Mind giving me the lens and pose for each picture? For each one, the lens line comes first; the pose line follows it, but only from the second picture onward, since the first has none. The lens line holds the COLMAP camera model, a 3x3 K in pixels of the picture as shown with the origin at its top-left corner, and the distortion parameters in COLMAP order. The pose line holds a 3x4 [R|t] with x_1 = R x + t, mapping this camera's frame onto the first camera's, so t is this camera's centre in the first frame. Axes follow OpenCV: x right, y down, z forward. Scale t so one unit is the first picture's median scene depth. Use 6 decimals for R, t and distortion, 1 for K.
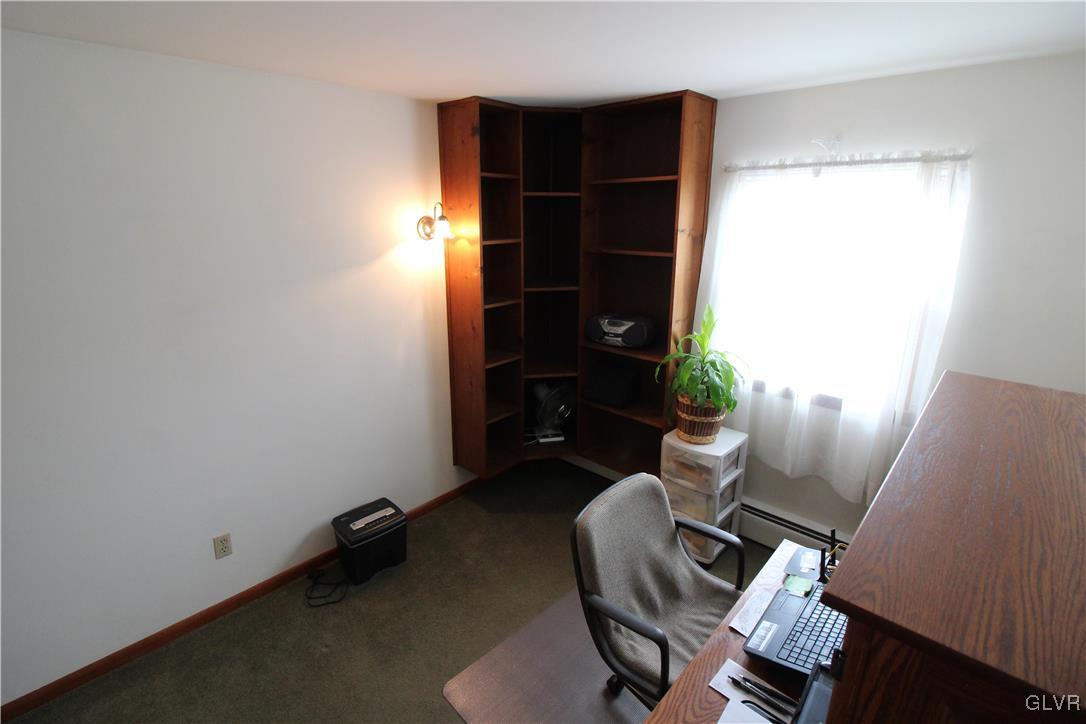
lens RADIAL K [[508.0, 0, 532.2], [0, 508.0, 342.8], [0, 0, 1]] dist [-0.003150, -0.001416]
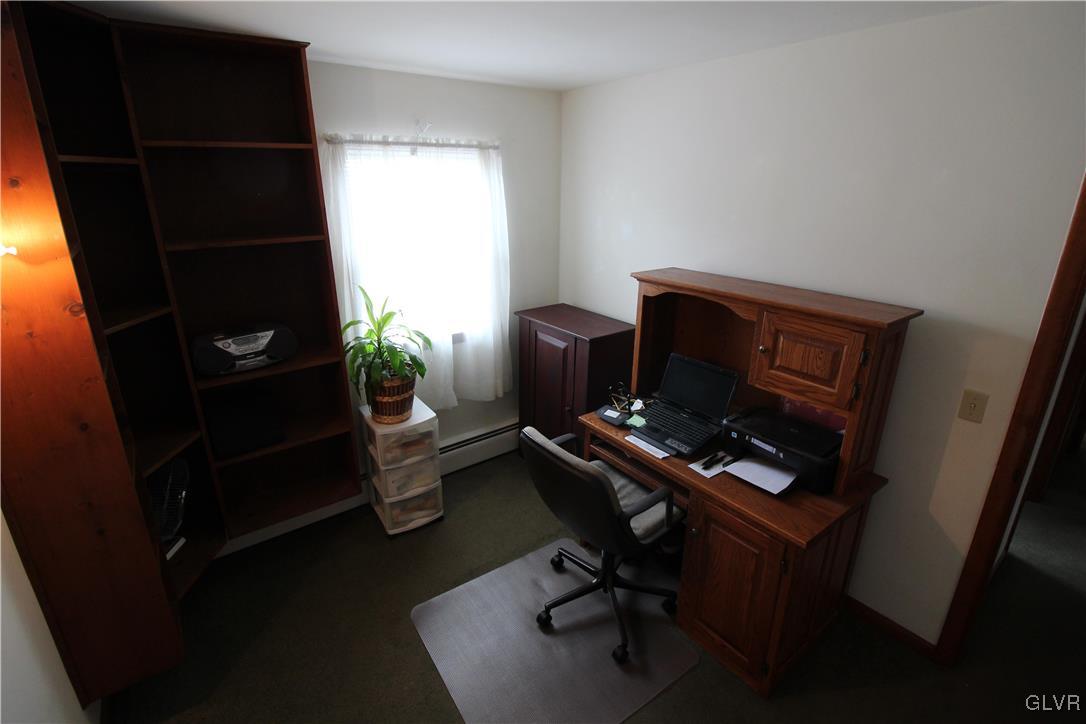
lens RADIAL K [[508.0, 0, 532.2], [0, 508.0, 342.8], [0, 0, 1]] dist [-0.003150, -0.001416]
pose [[0.177788, -0.298998, 0.937546, -0.562484], [0.252311, 0.934726, 0.250253, -0.140288], [-0.951173, 0.192061, 0.241623, 0.515996]]
